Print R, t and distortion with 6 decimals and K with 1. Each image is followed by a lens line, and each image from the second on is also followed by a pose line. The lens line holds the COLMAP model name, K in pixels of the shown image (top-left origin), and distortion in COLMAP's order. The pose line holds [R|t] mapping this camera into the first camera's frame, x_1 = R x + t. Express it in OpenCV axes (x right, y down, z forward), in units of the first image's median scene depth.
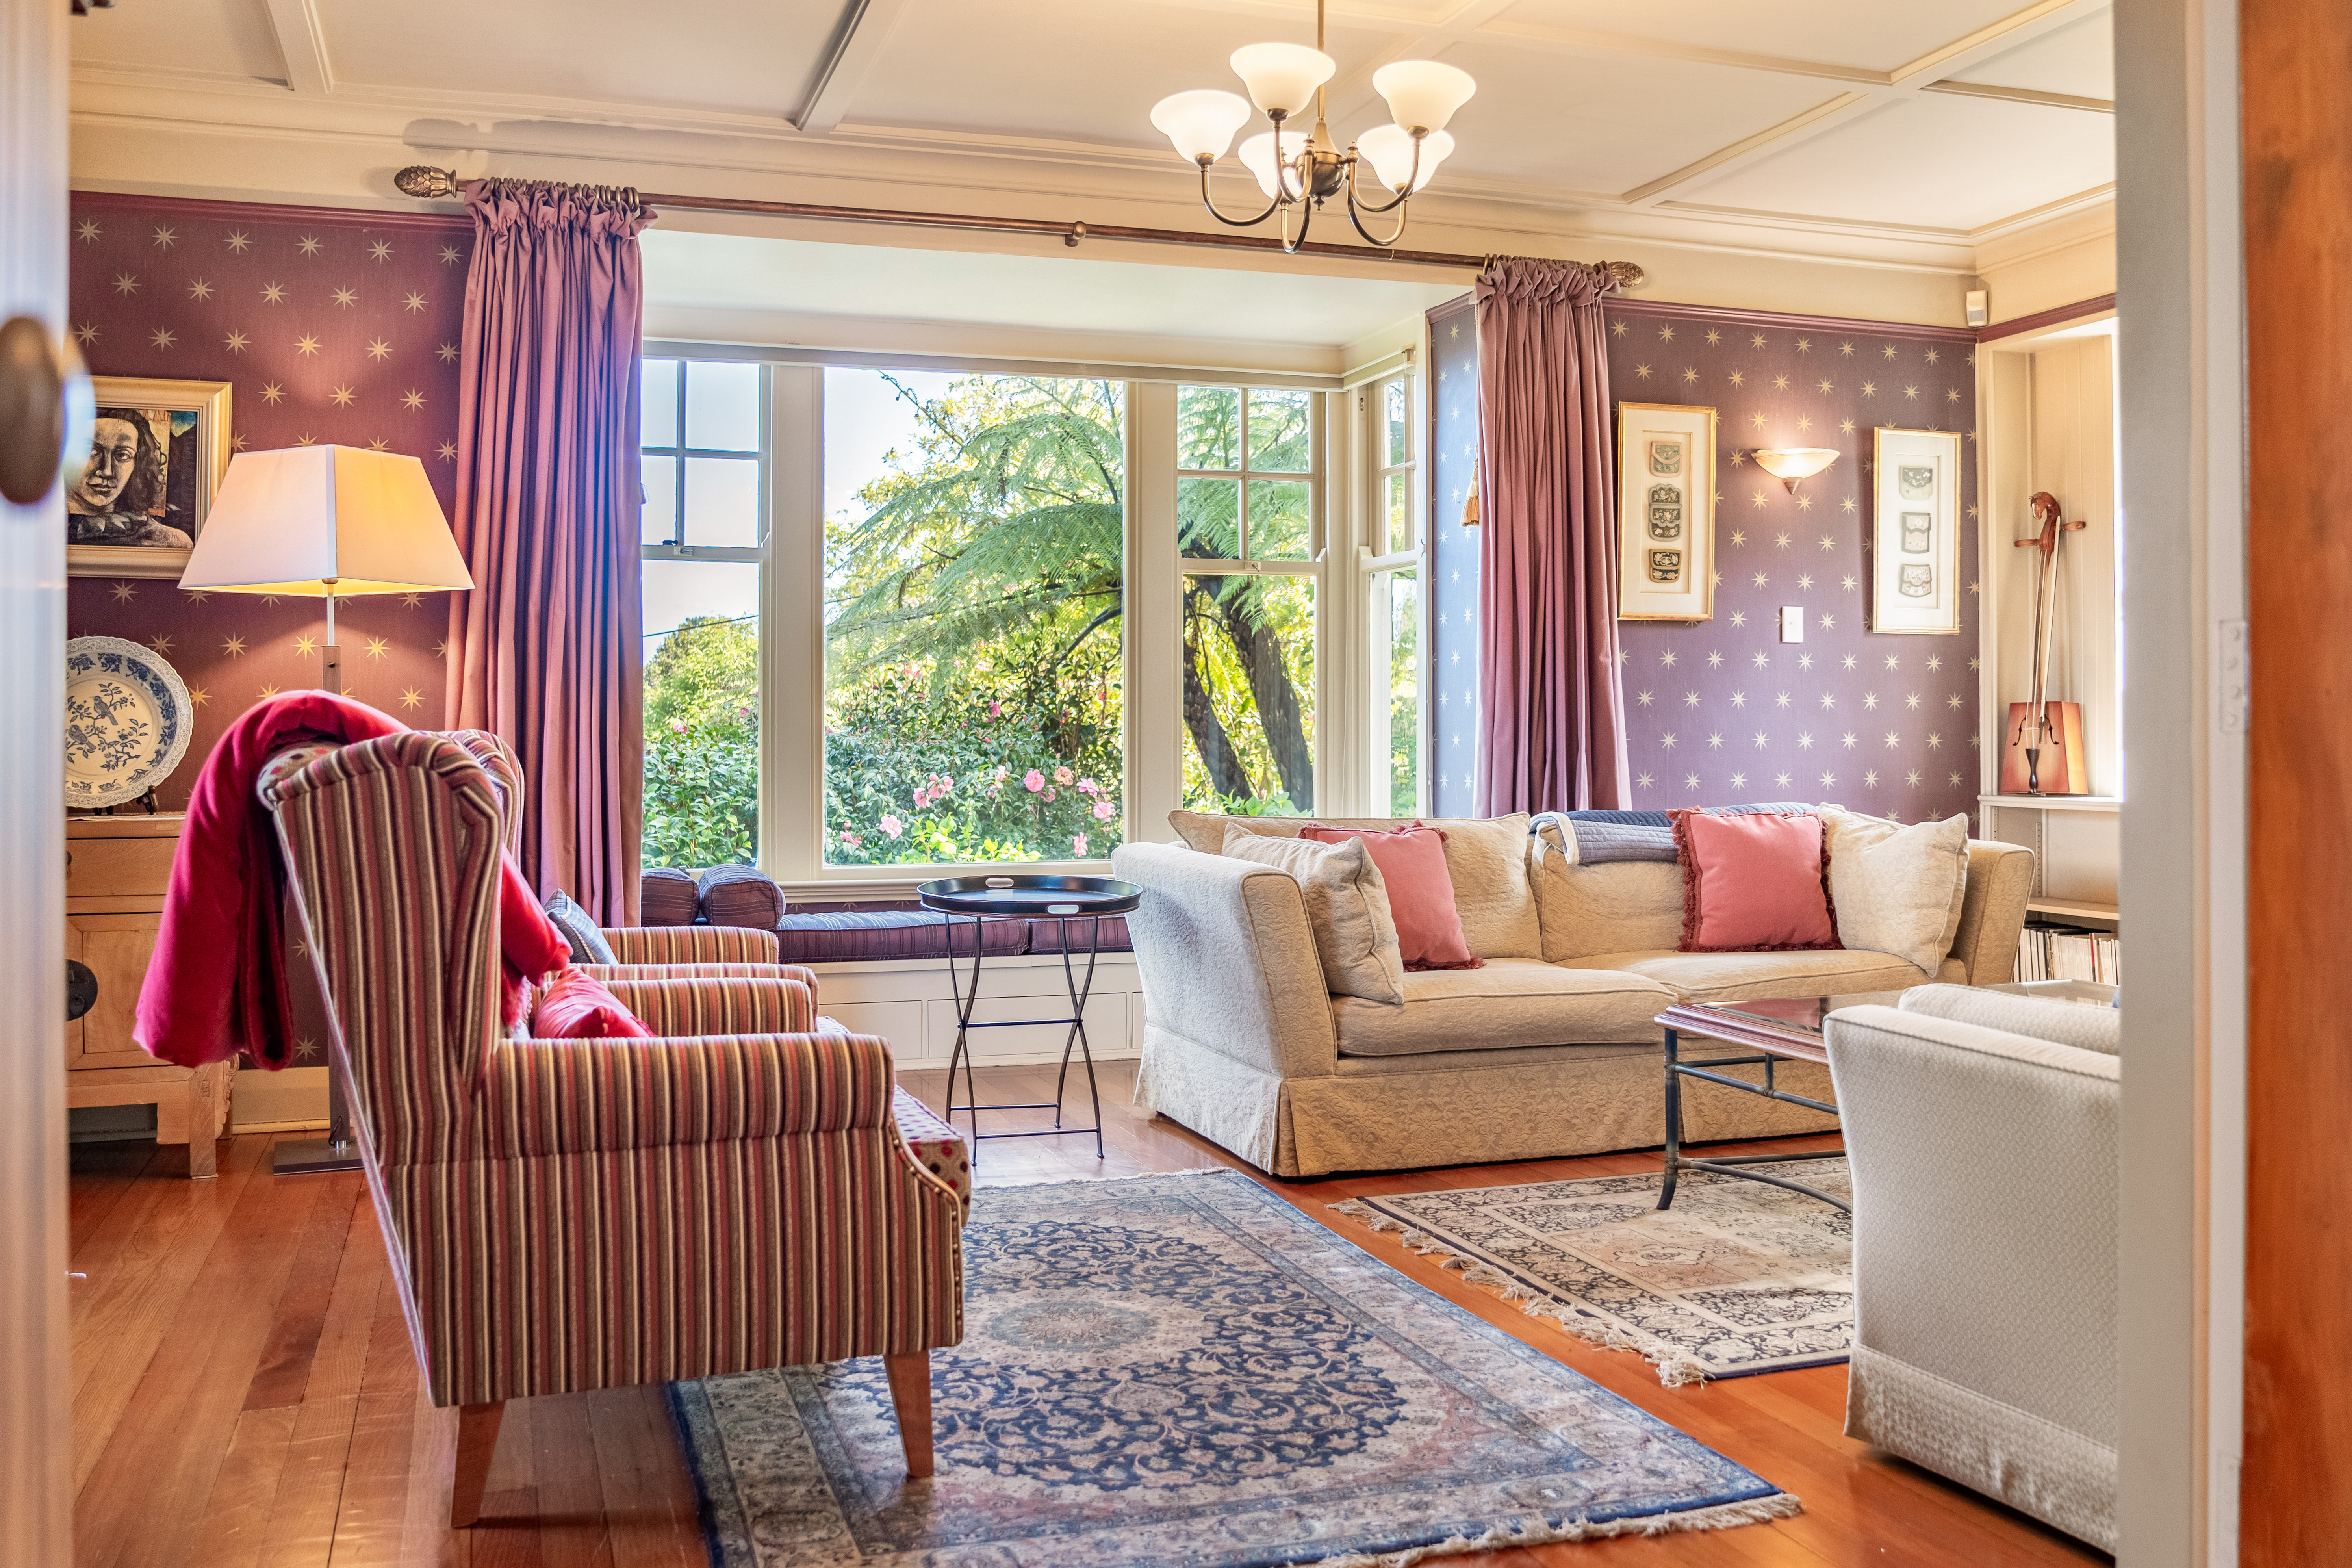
lens RADIAL K [[2147.4, 0, 1200.9], [0, 2147.4, 684.4], [0, 0, 1]] dist [-0.080563, 0.008699]
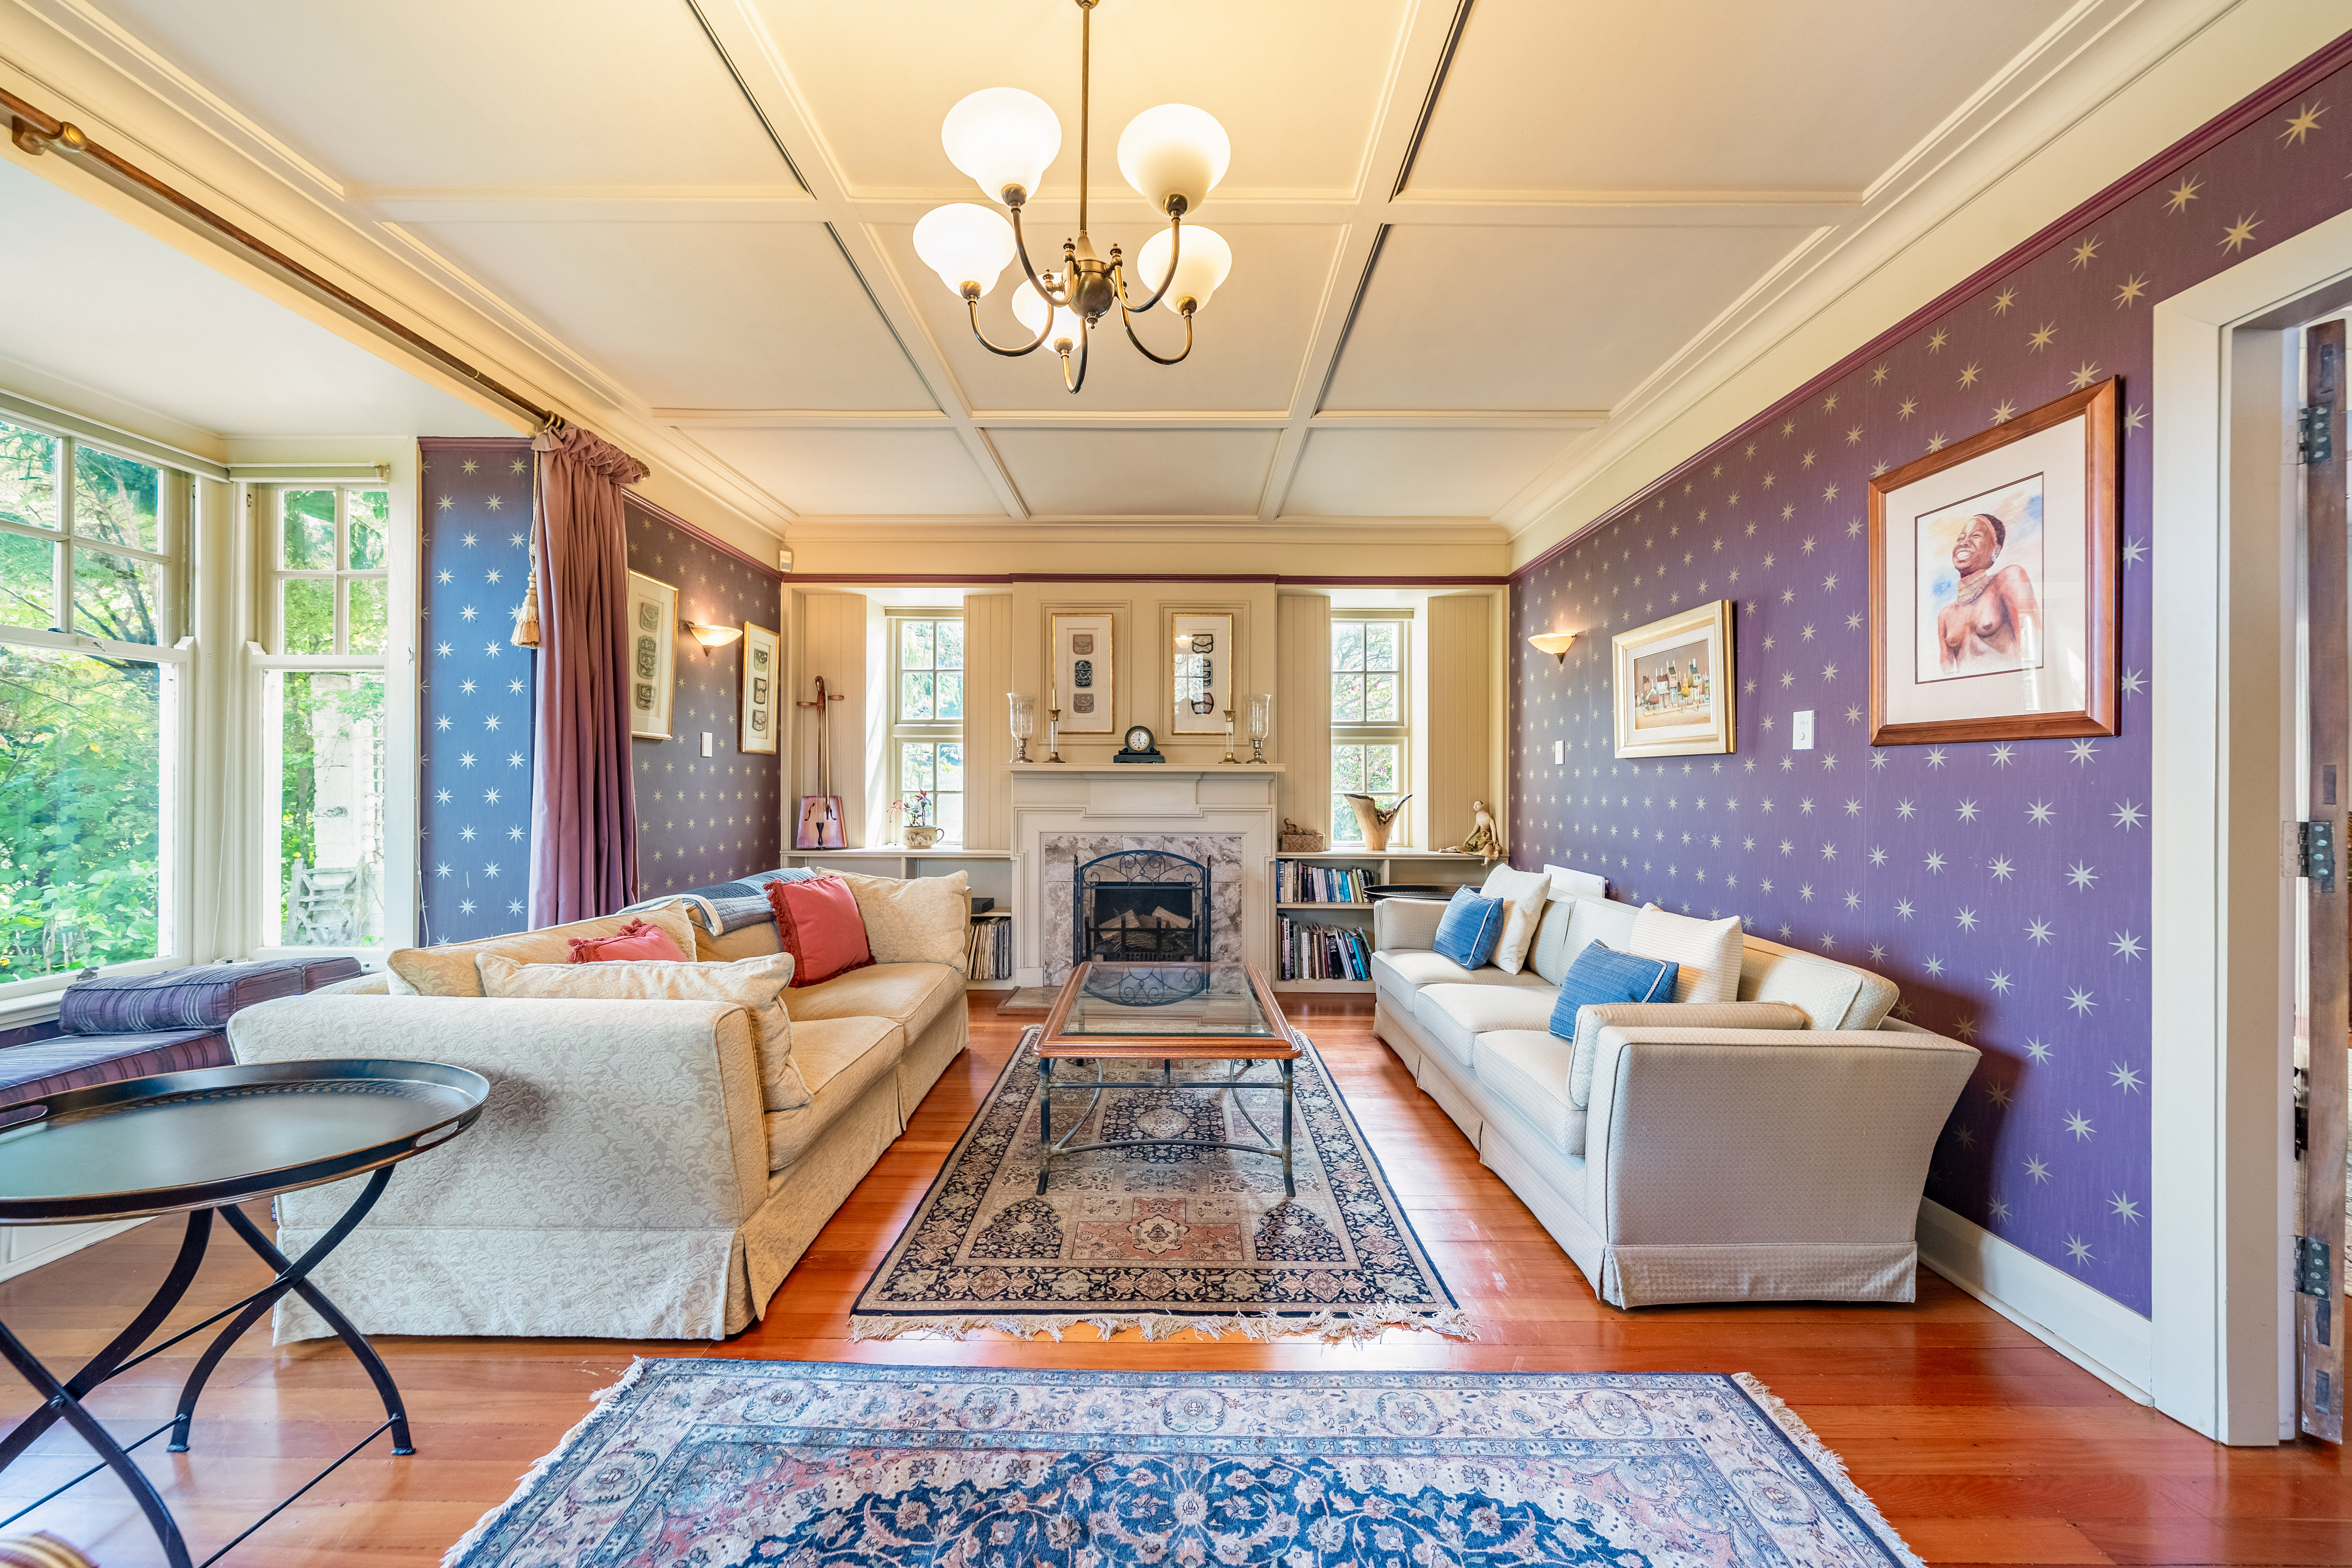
lens RADIAL K [[852.5, 0, 1193.0], [0, 852.5, 784.1], [0, 0, 1]] dist [-0.002586, 0.000177]
pose [[0.324218, 0.009139, 0.945938, -0.234904], [-0.026874, 0.999639, -0.000447, -0.012800], [-0.945601, -0.025276, 0.324346, 0.660385]]
